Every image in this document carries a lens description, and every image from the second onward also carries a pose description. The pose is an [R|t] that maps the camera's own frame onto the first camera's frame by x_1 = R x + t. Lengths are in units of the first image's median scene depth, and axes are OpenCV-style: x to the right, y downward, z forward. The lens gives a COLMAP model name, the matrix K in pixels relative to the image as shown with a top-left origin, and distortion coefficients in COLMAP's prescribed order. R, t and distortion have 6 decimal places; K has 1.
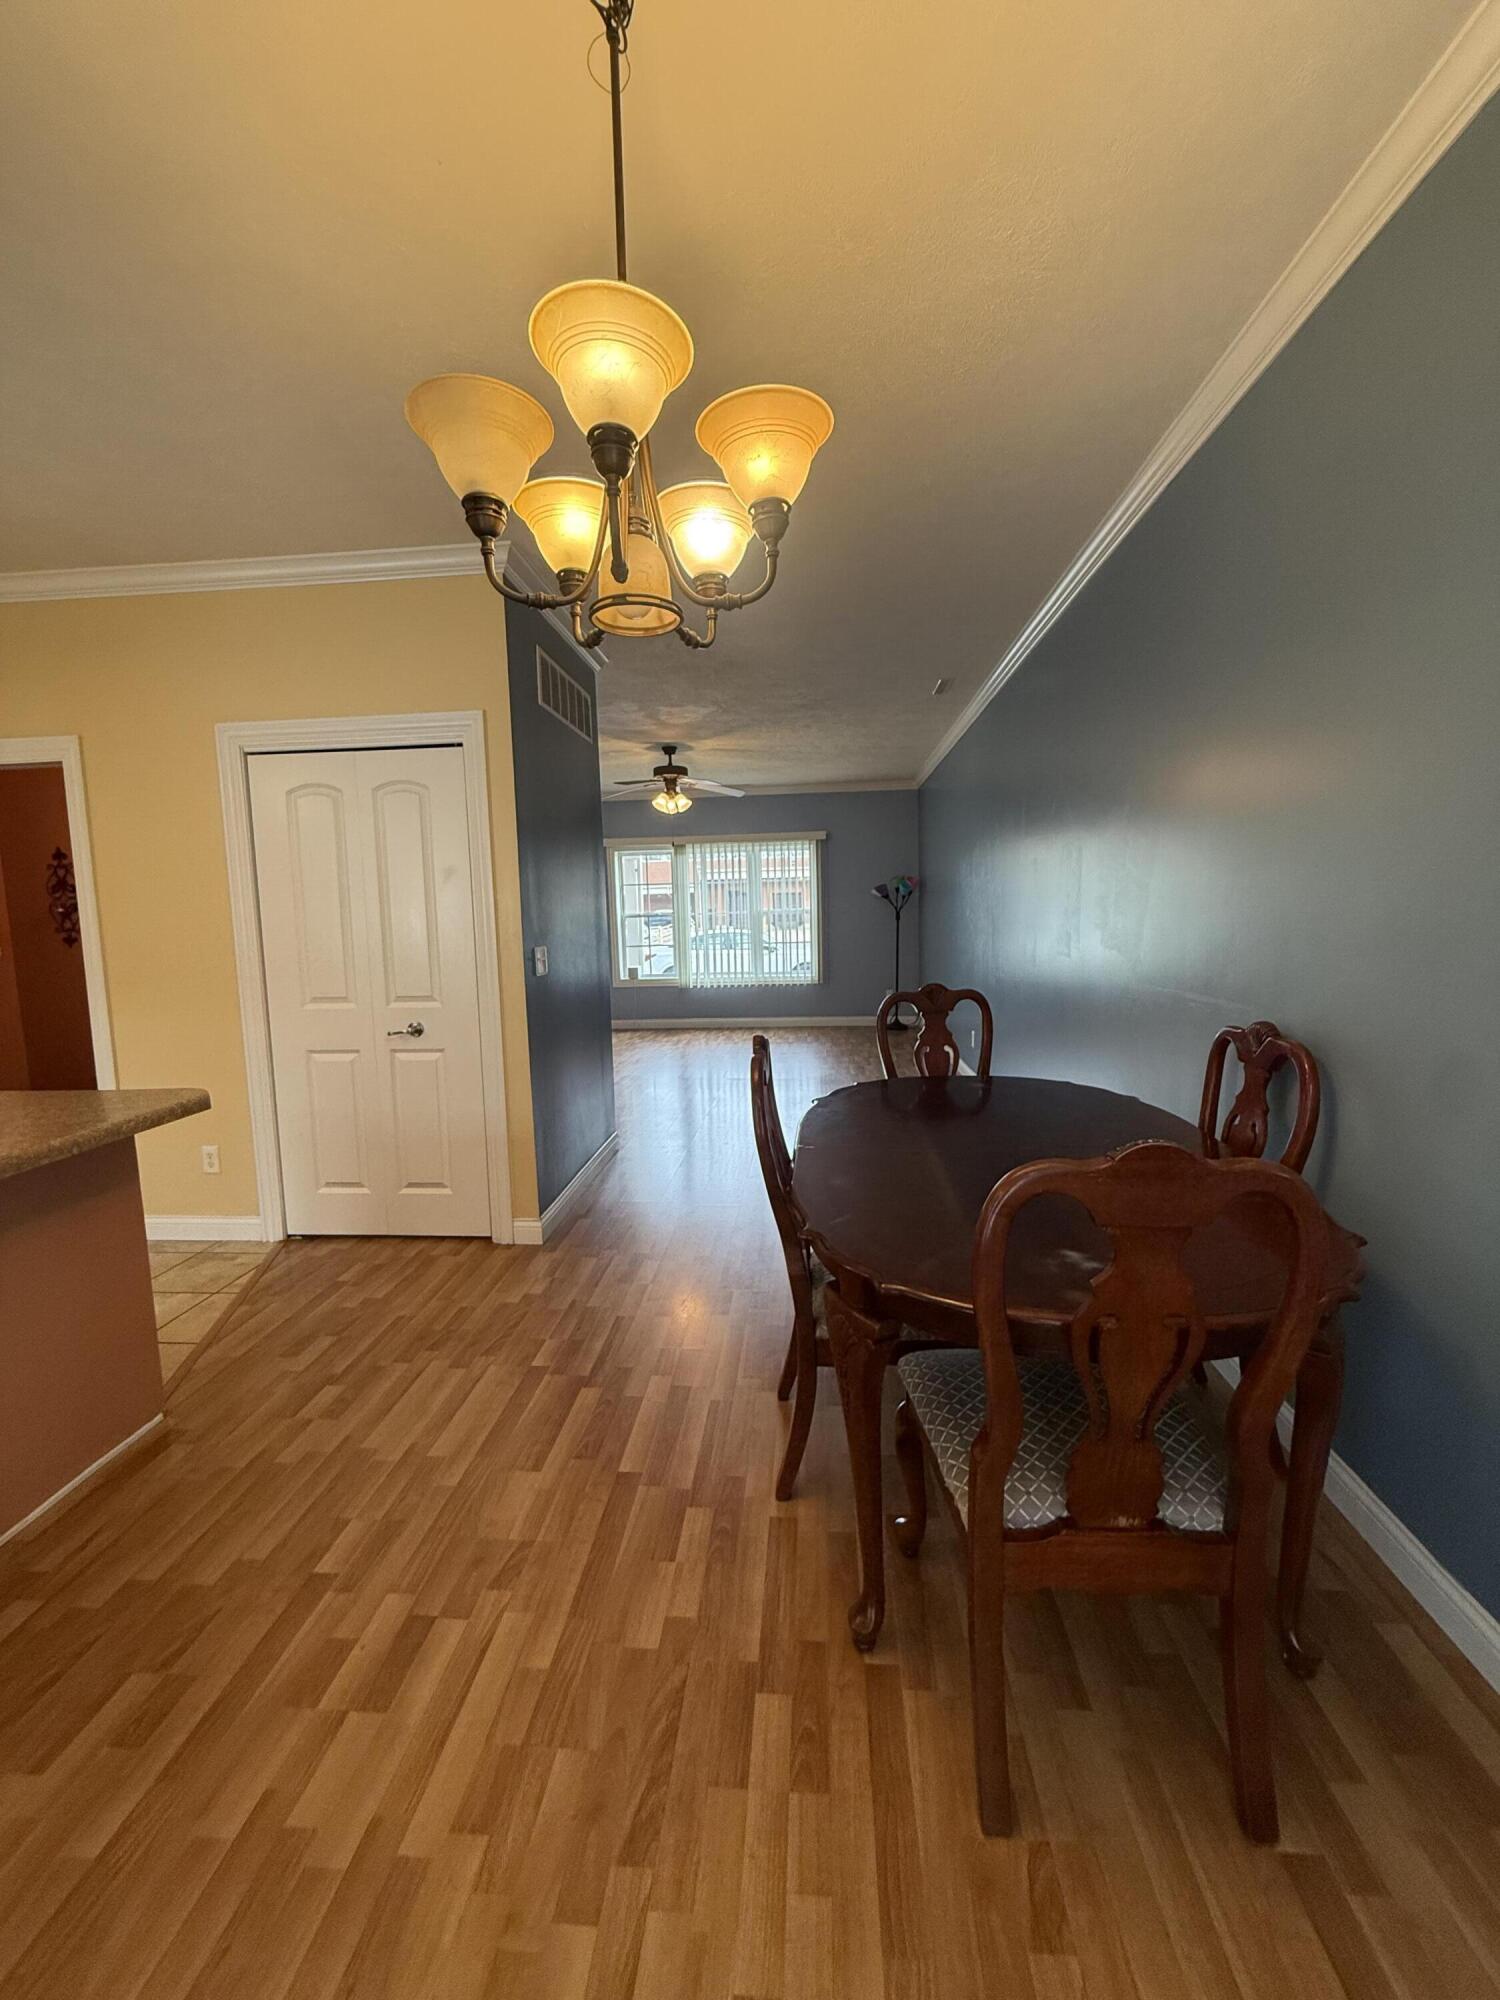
lens RADIAL K [[797.4, 0, 749.7], [0, 797.4, 997.3], [0, 0, 1]] dist [-0.001980, 0.000618]
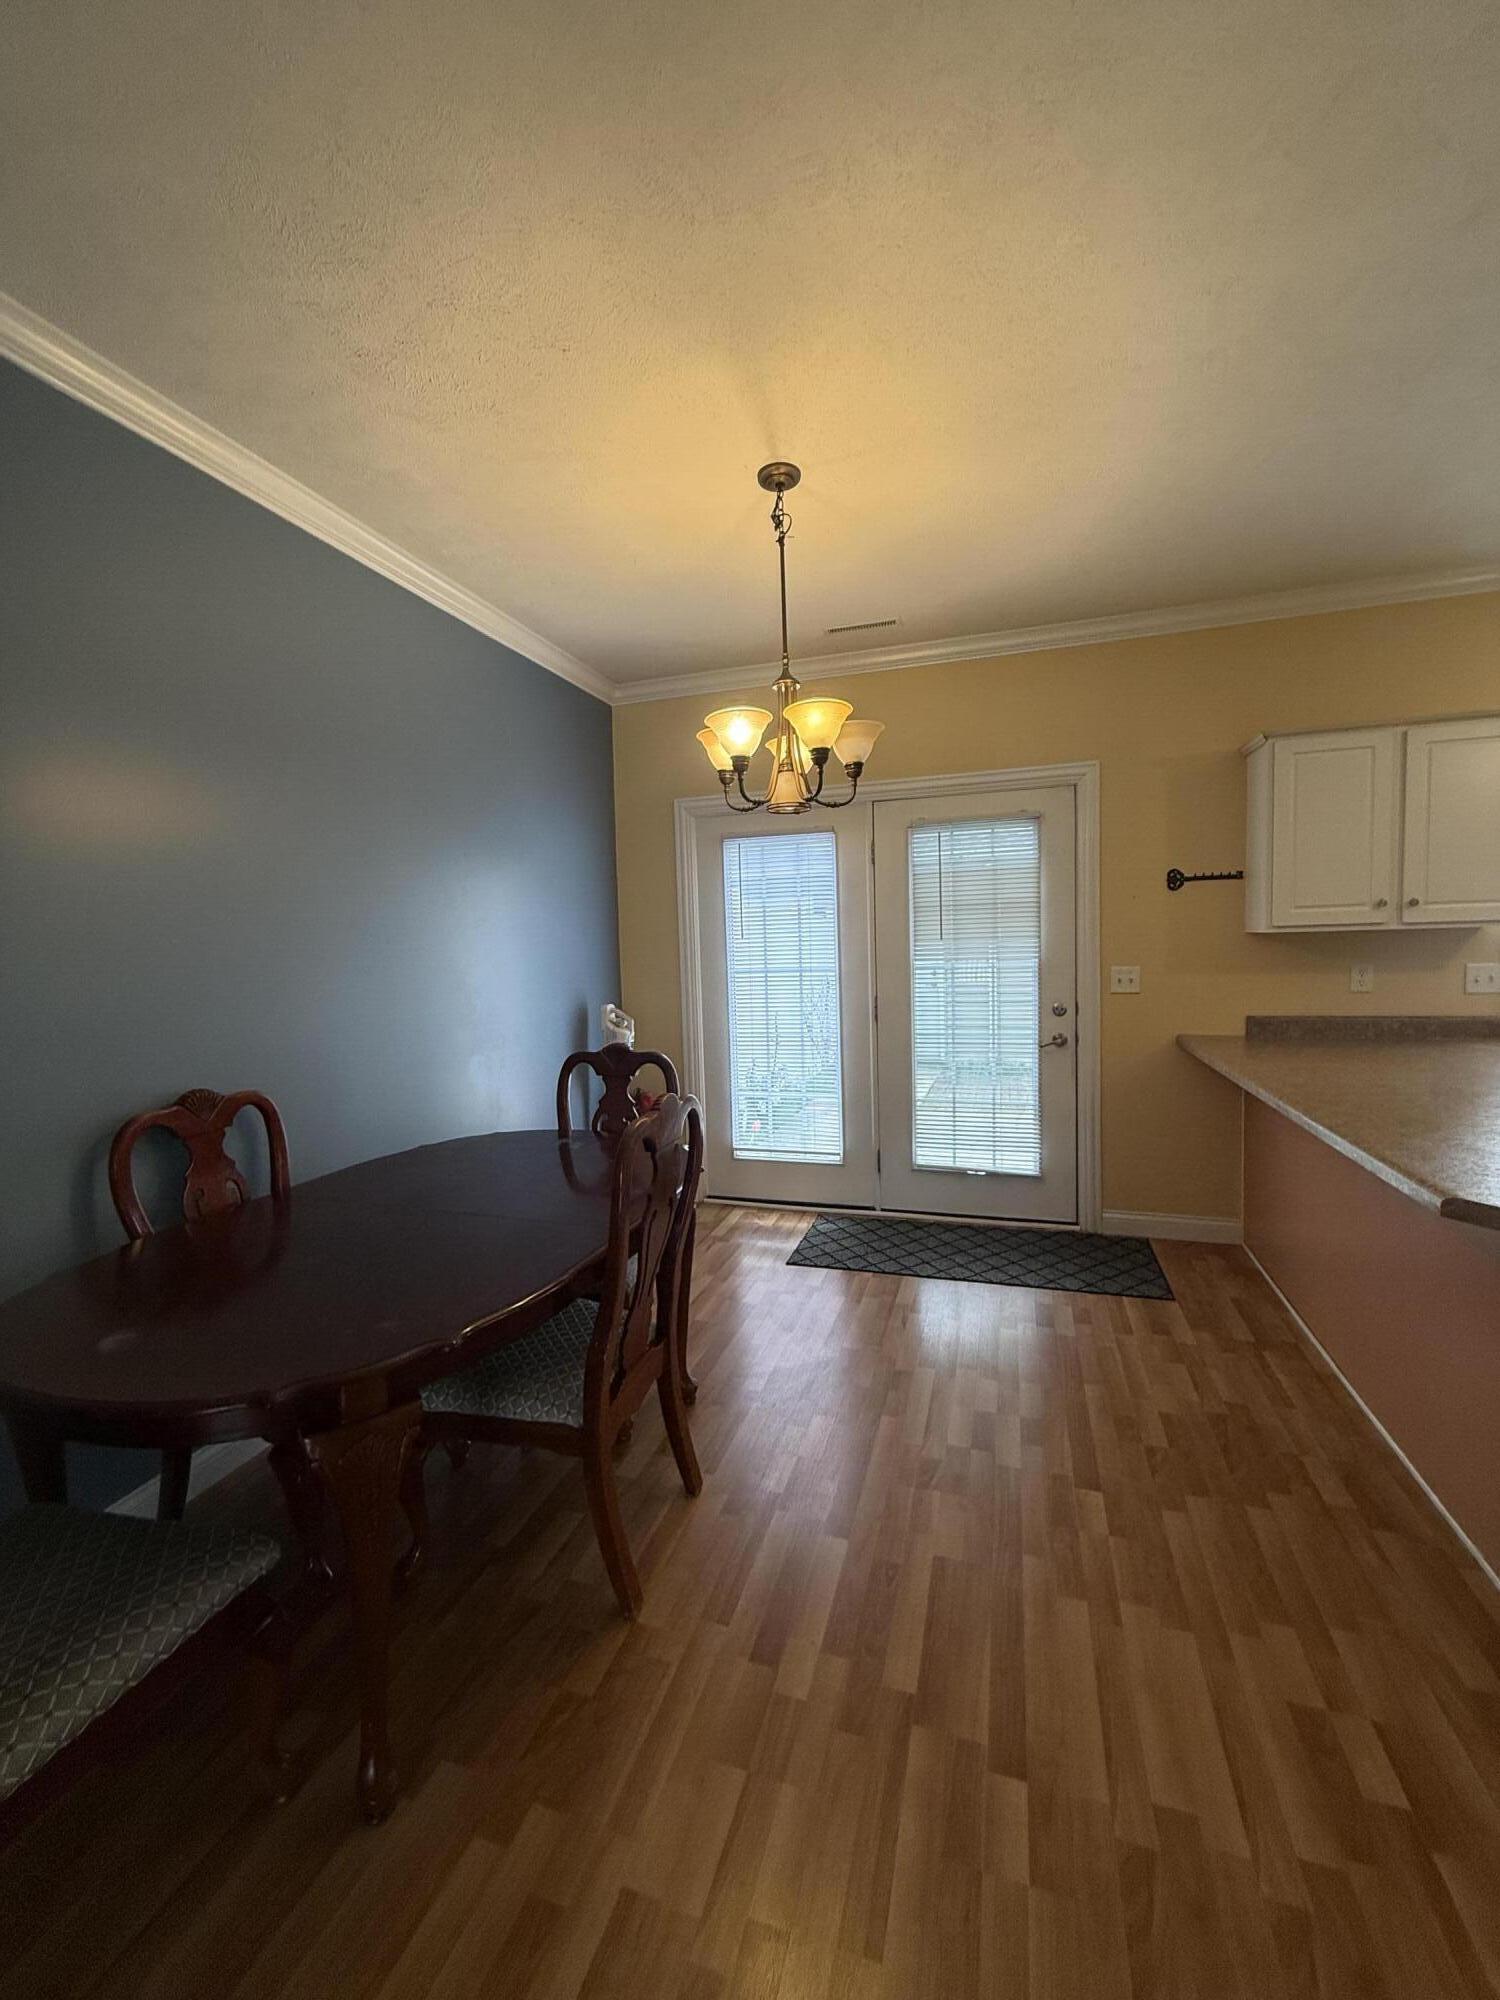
lens RADIAL K [[797.4, 0, 752.6], [0, 797.4, 995.3], [0, 0, 1]] dist [-0.001980, 0.000618]
pose [[-0.972723, 0.040306, 0.228439, -0.258406], [0.079409, 0.983148, 0.164666, -0.177570], [-0.217953, 0.178315, -0.959531, 1.581075]]
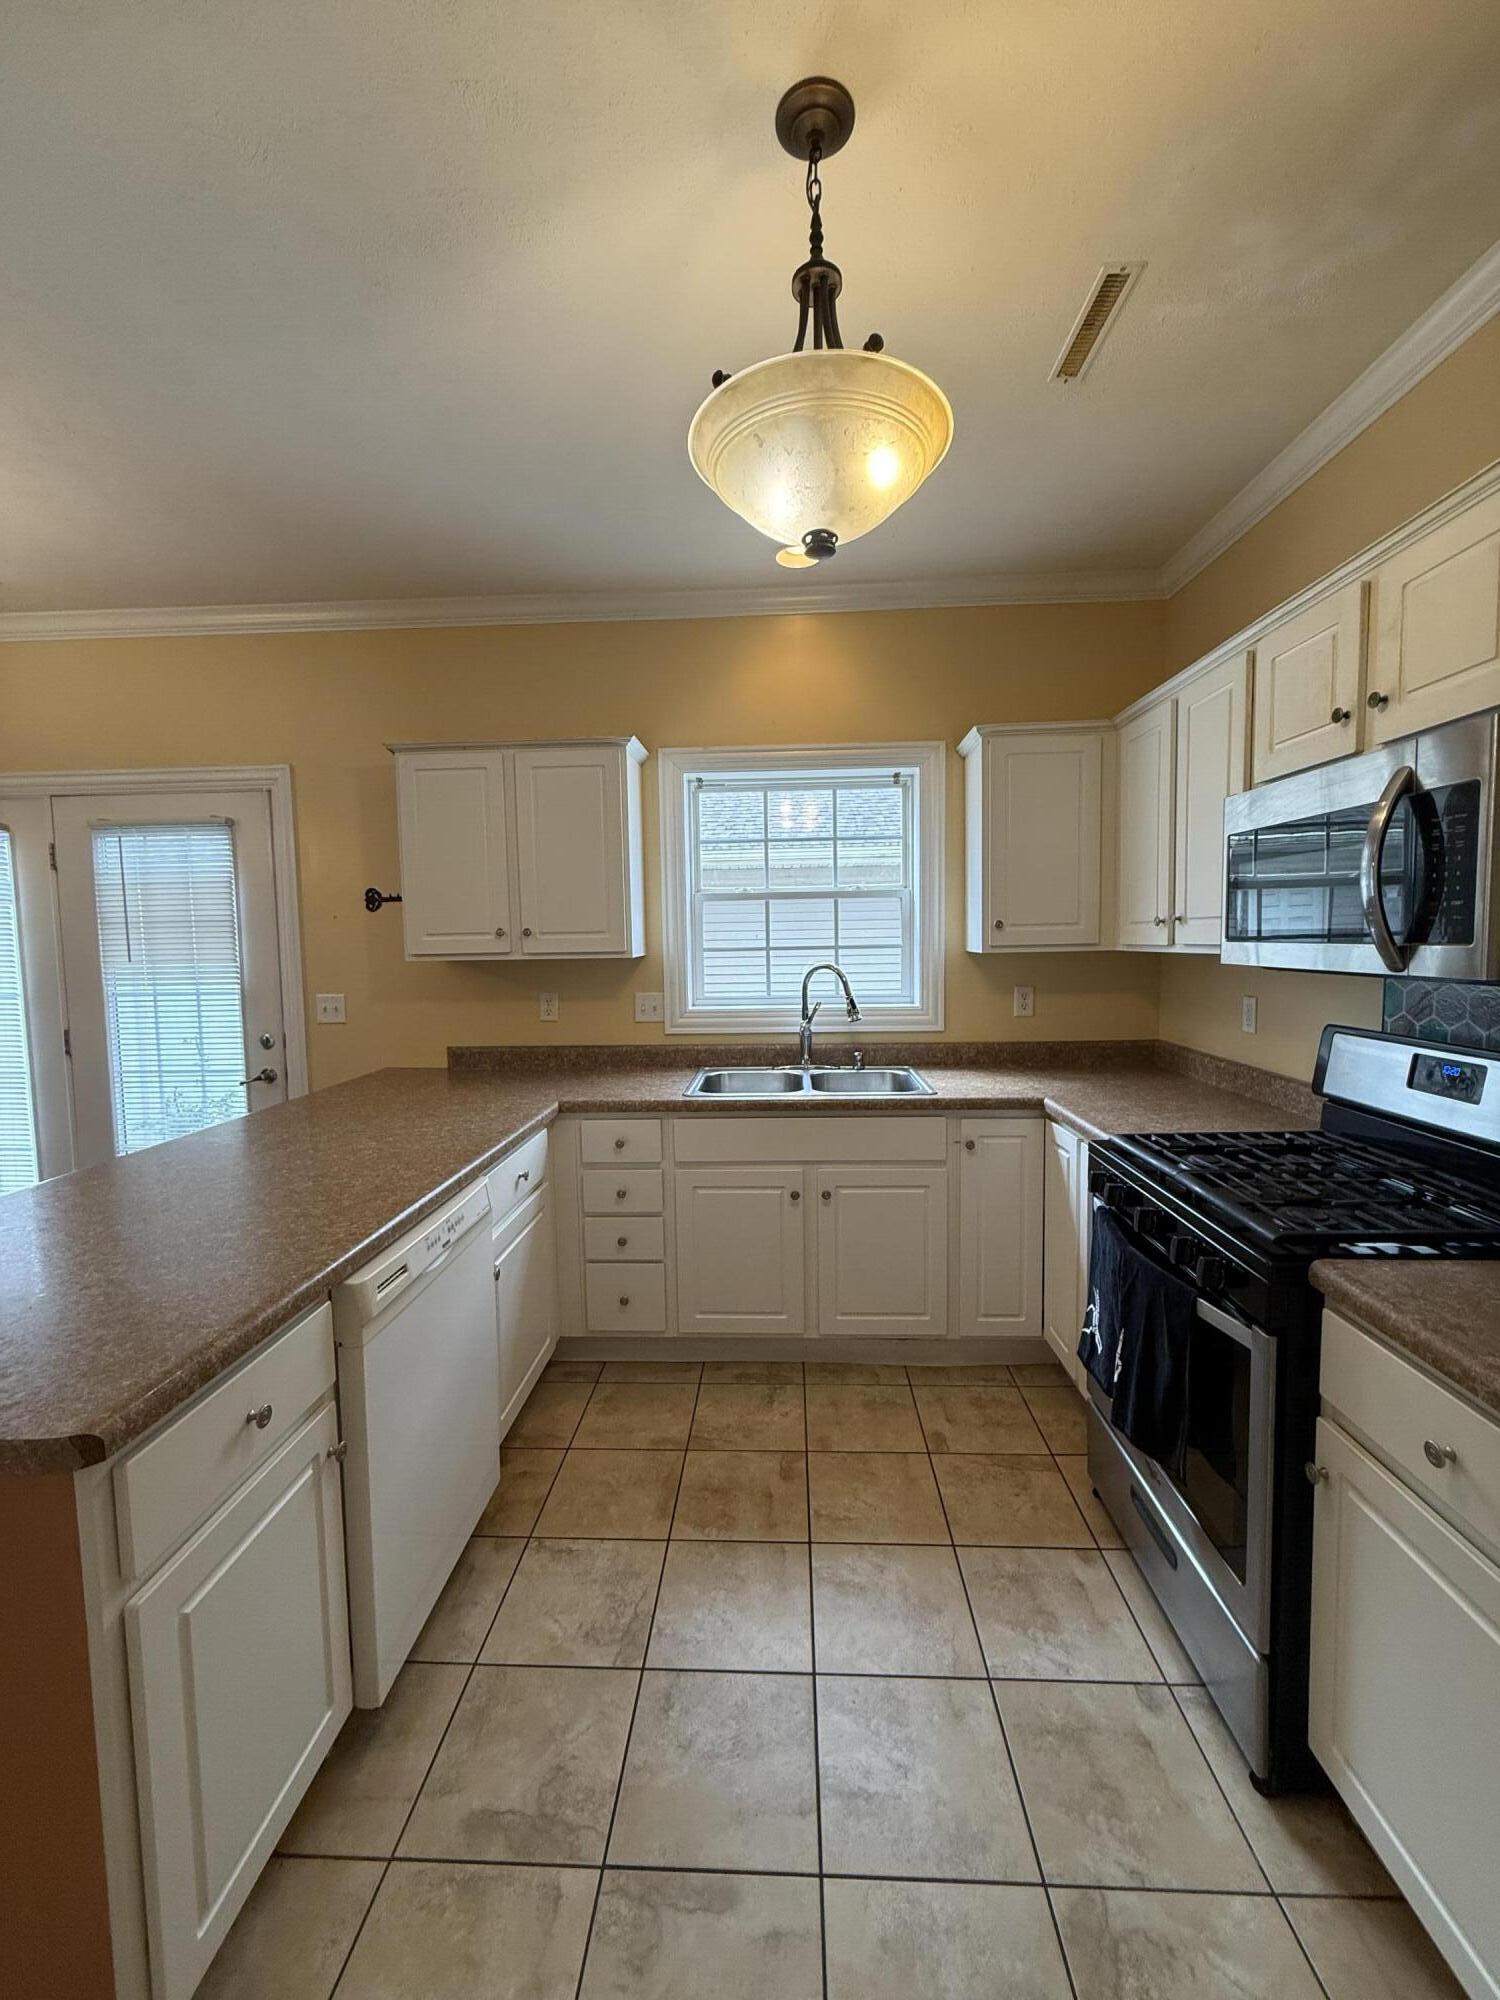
lens RADIAL K [[797.4, 0, 752.0], [0, 797.4, 996.4], [0, 0, 1]] dist [-0.001980, 0.000618]
pose [[-0.998280, 0.046754, -0.035374, -1.333309], [0.039430, 0.981934, 0.185070, -0.145850], [0.043387, 0.183357, -0.982088, 1.335935]]
